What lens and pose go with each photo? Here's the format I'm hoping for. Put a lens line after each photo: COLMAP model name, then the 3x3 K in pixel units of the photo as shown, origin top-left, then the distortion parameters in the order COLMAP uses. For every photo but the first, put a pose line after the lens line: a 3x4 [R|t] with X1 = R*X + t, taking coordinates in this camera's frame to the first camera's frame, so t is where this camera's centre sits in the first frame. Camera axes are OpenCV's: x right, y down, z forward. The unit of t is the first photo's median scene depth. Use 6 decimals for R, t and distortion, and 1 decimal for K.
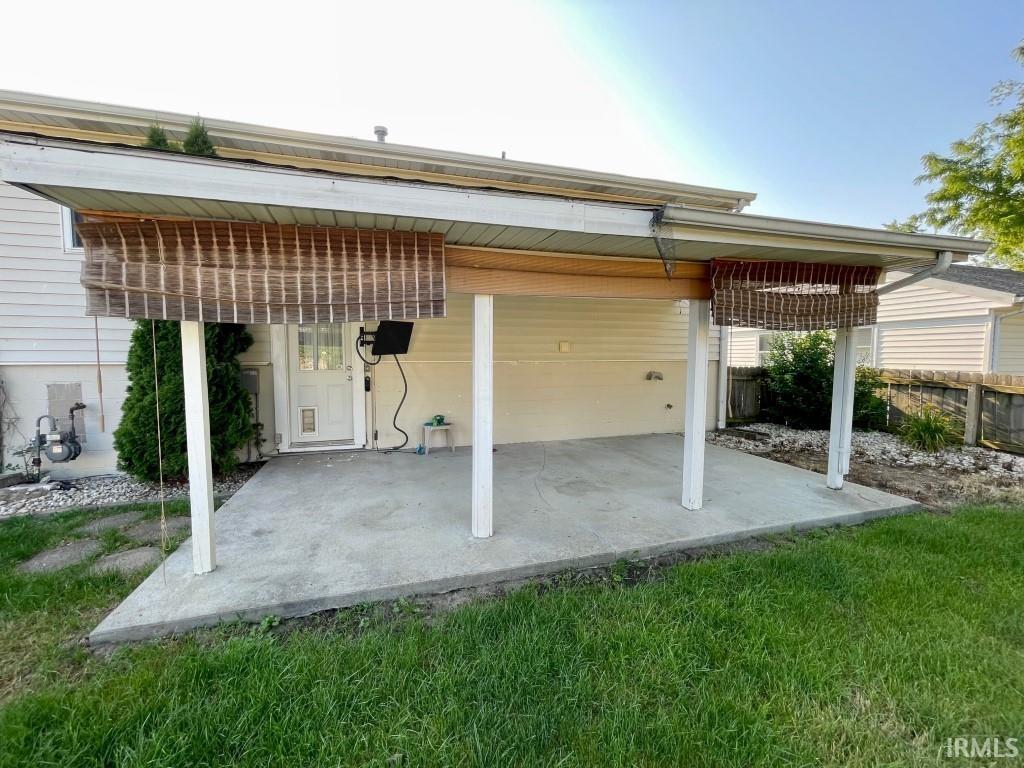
lens RADIAL K [[413.4, 0, 507.6], [0, 413.4, 380.7], [0, 0, 1]] dist [-0.000988, 0.000282]
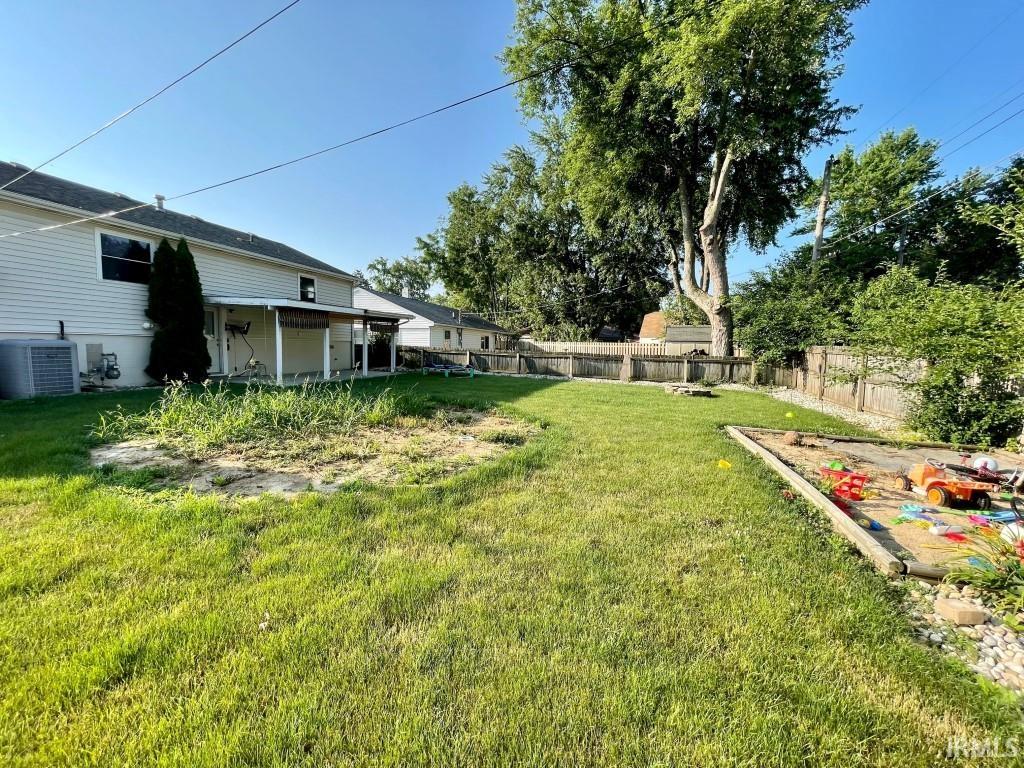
lens RADIAL K [[413.4, 0, 507.6], [0, 413.4, 380.7], [0, 0, 1]] dist [-0.000988, 0.000282]
pose [[0.561364, -0.057125, 0.825595, -1.043890], [0.034923, 0.998361, 0.045334, 0.109536], [-0.826832, 0.003383, 0.562439, -1.198540]]
